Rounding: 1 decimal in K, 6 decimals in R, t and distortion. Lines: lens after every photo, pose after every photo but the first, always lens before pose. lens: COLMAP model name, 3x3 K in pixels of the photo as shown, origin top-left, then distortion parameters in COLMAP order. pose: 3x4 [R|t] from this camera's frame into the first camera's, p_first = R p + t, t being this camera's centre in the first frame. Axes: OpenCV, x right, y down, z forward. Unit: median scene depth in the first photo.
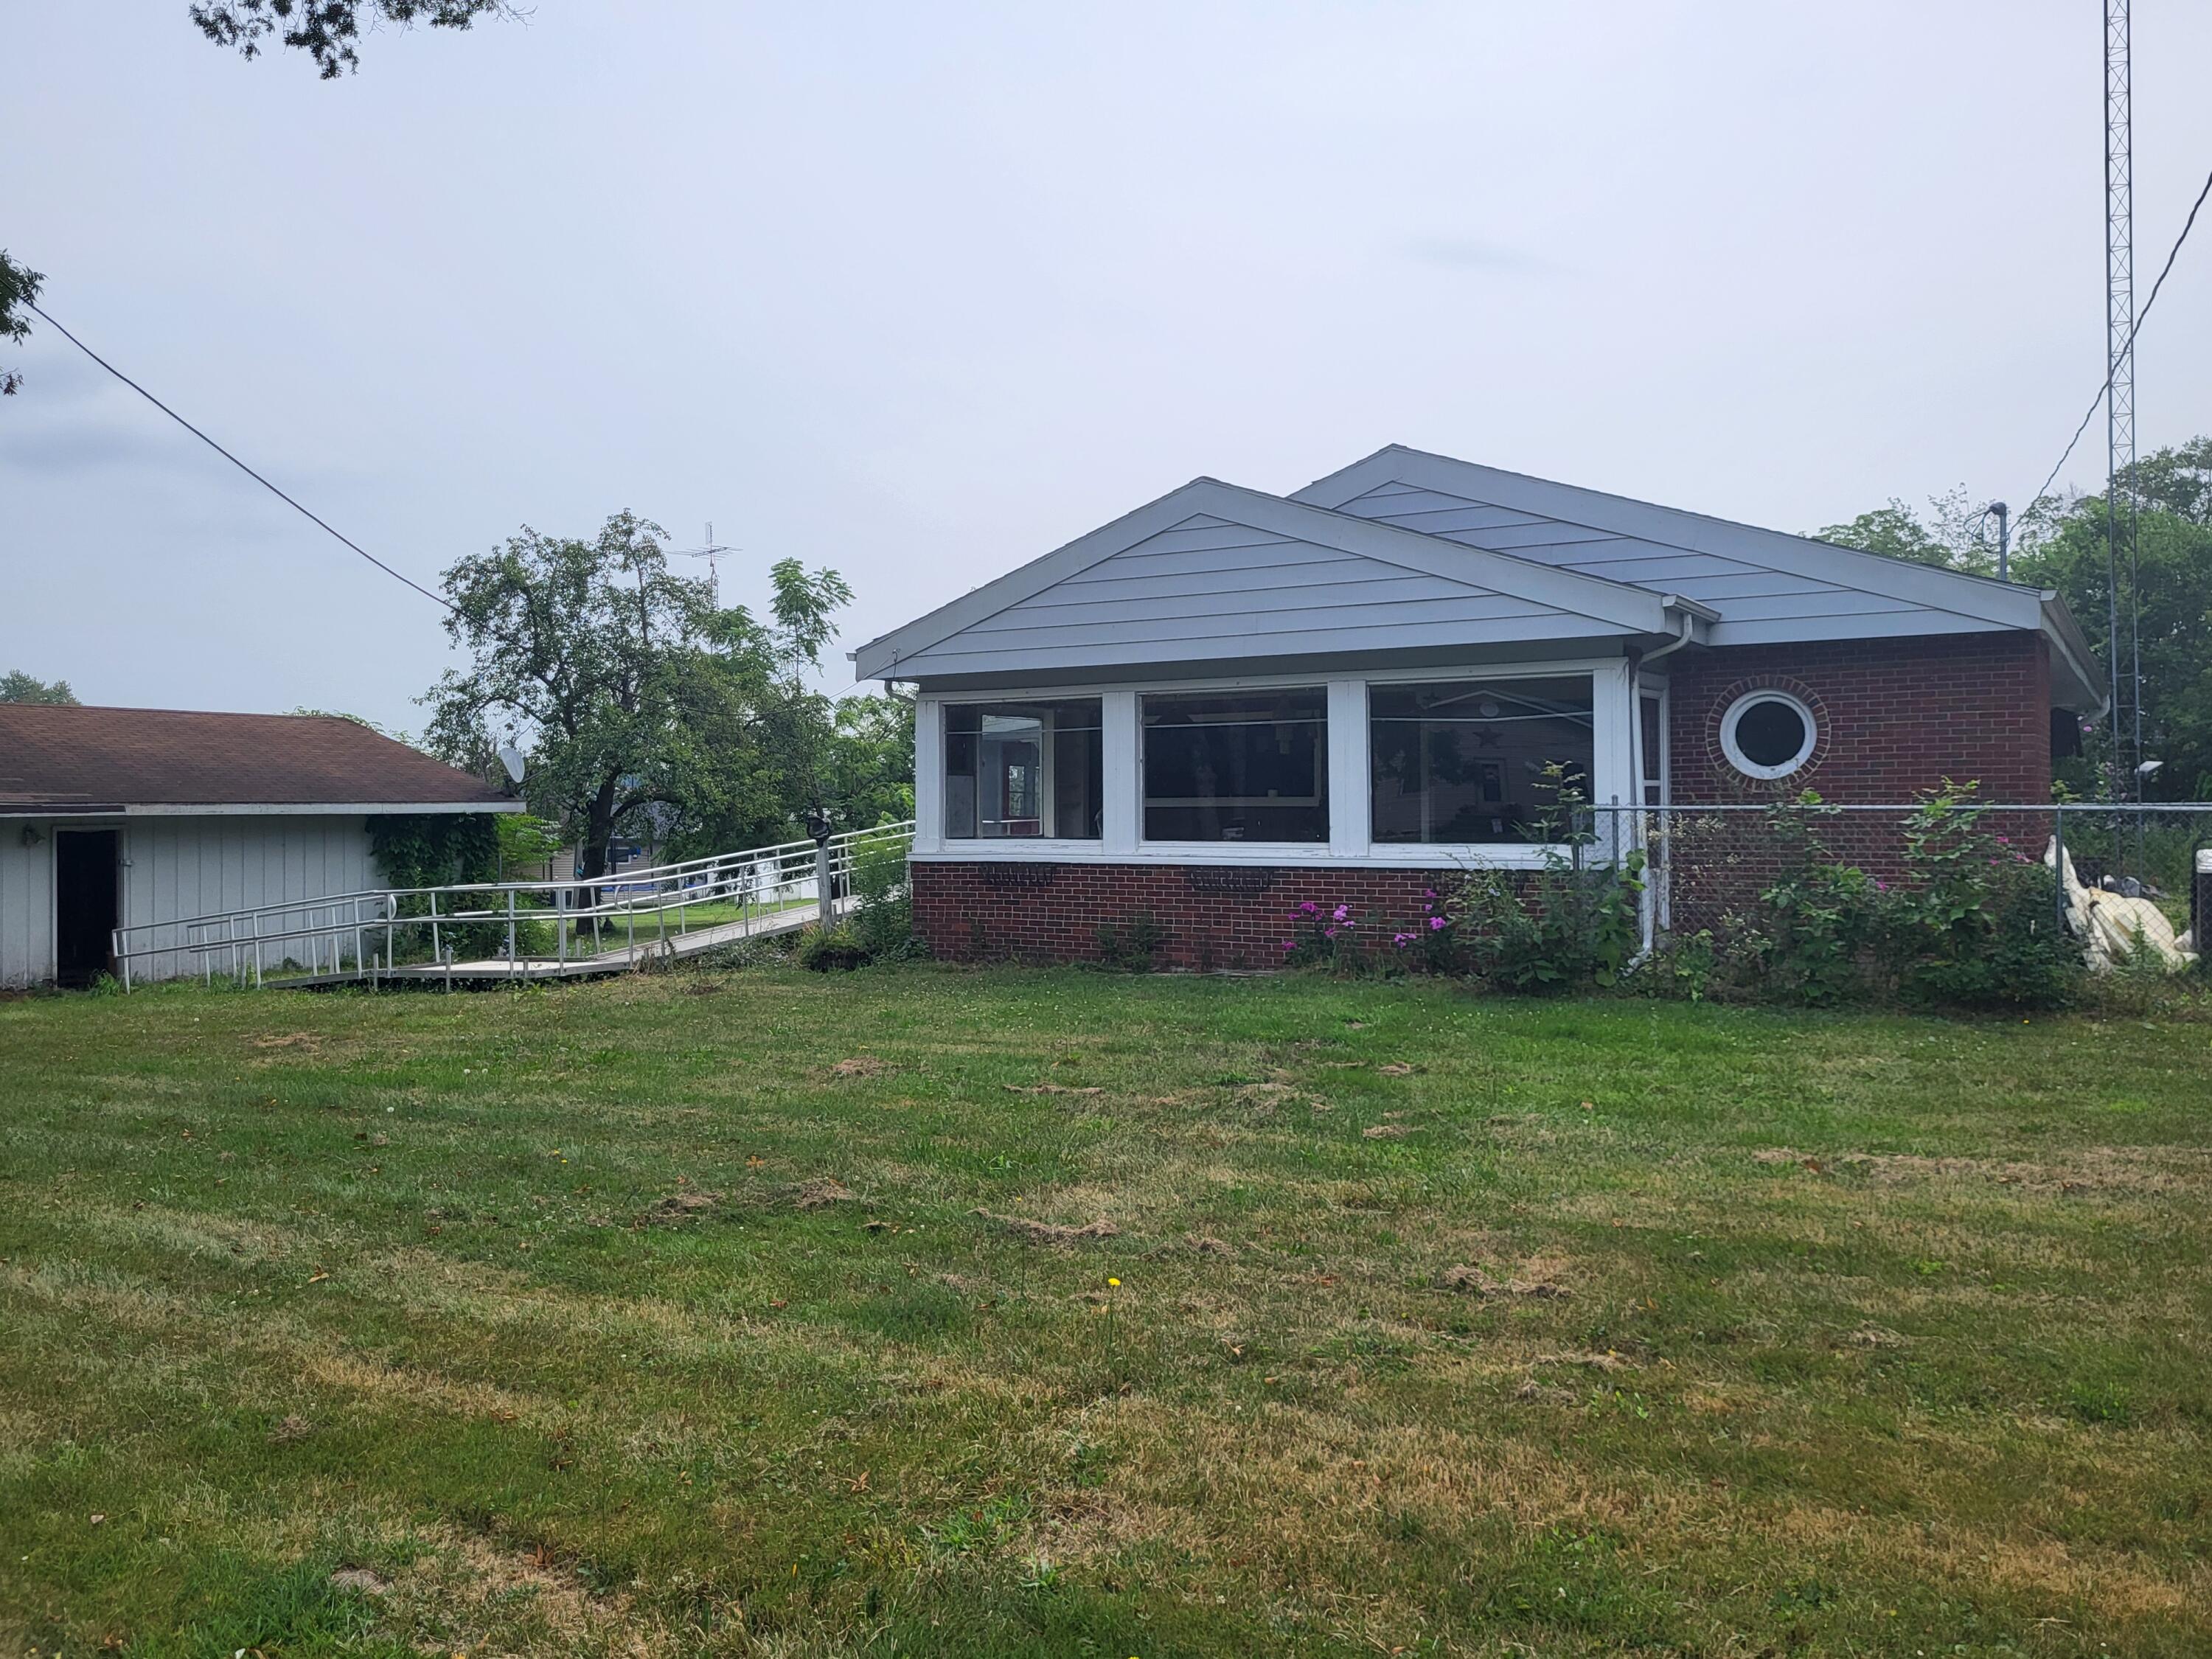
lens RADIAL K [[1680.9, 0, 1105.7], [0, 1680.9, 822.9], [0, 0, 1]] dist [0.050203, -0.039383]
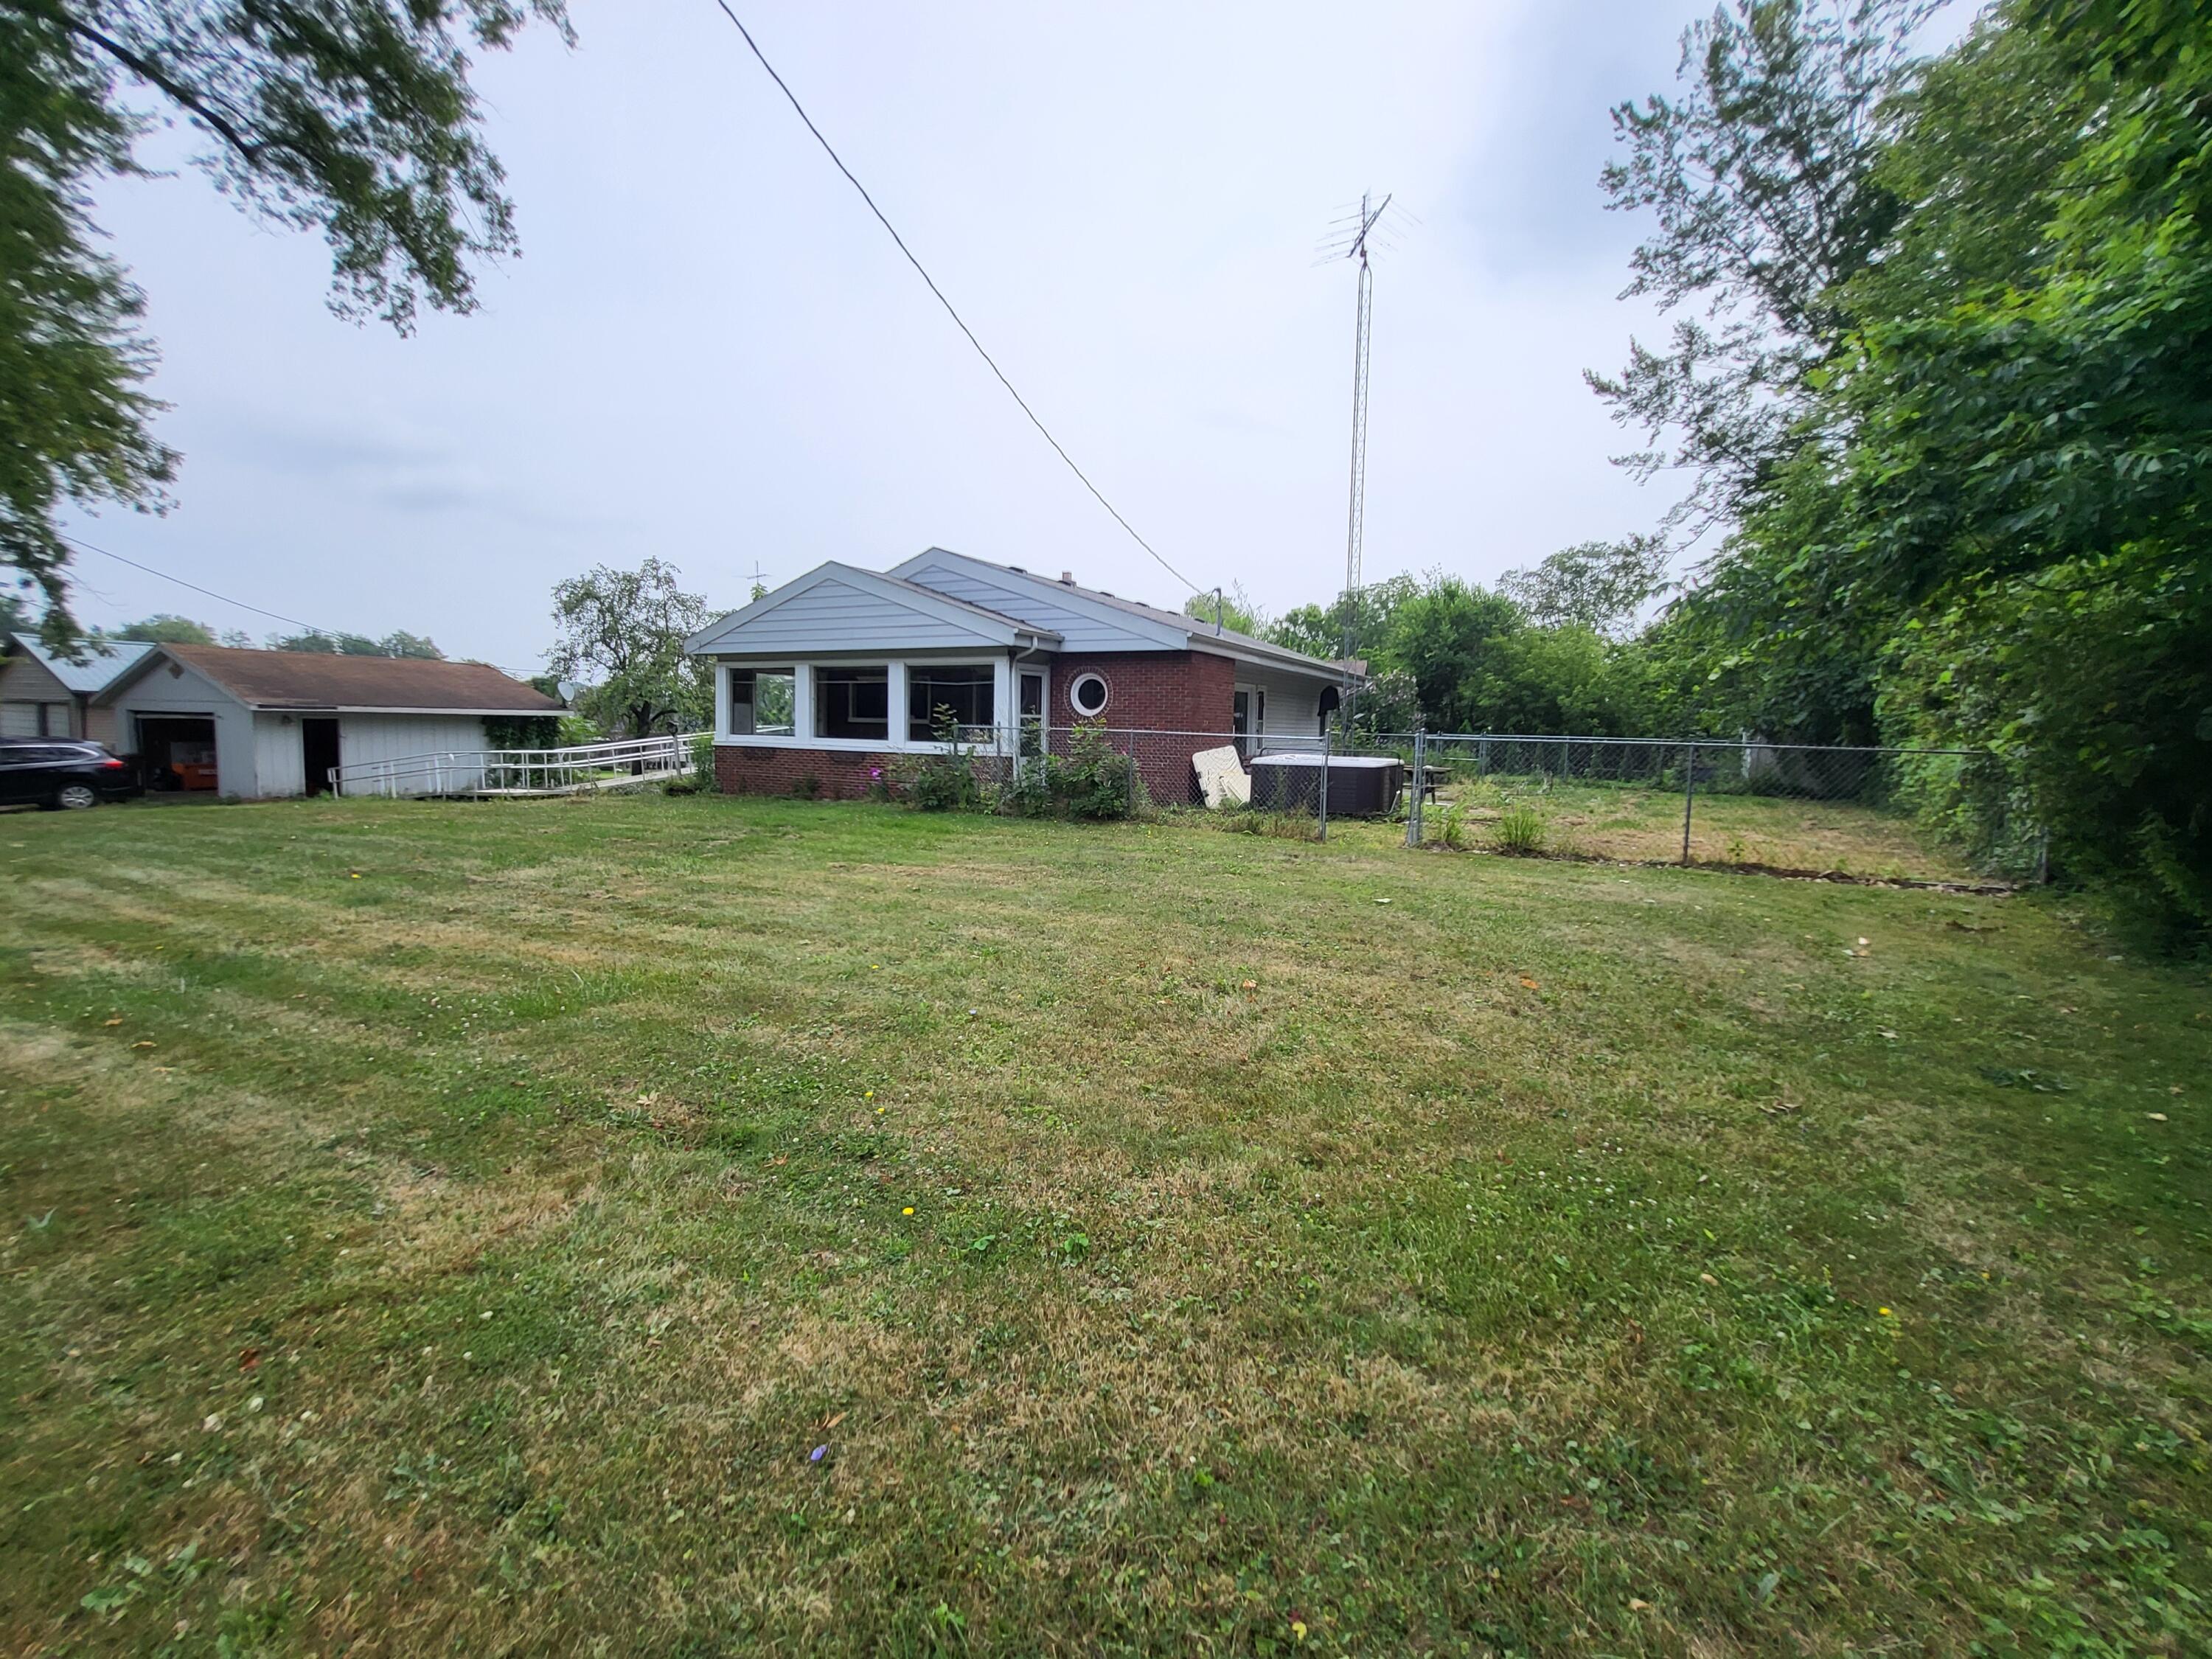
lens RADIAL K [[934.2, 0, 1094.4], [0, 934.2, 818.7], [0, 0, 1]] dist [0.000923, -0.000394]
pose [[0.998842, 0.023577, 0.041933, 0.230471], [-0.027327, 0.995453, 0.091249, -0.002867], [-0.039591, -0.092289, 0.994945, -0.119129]]
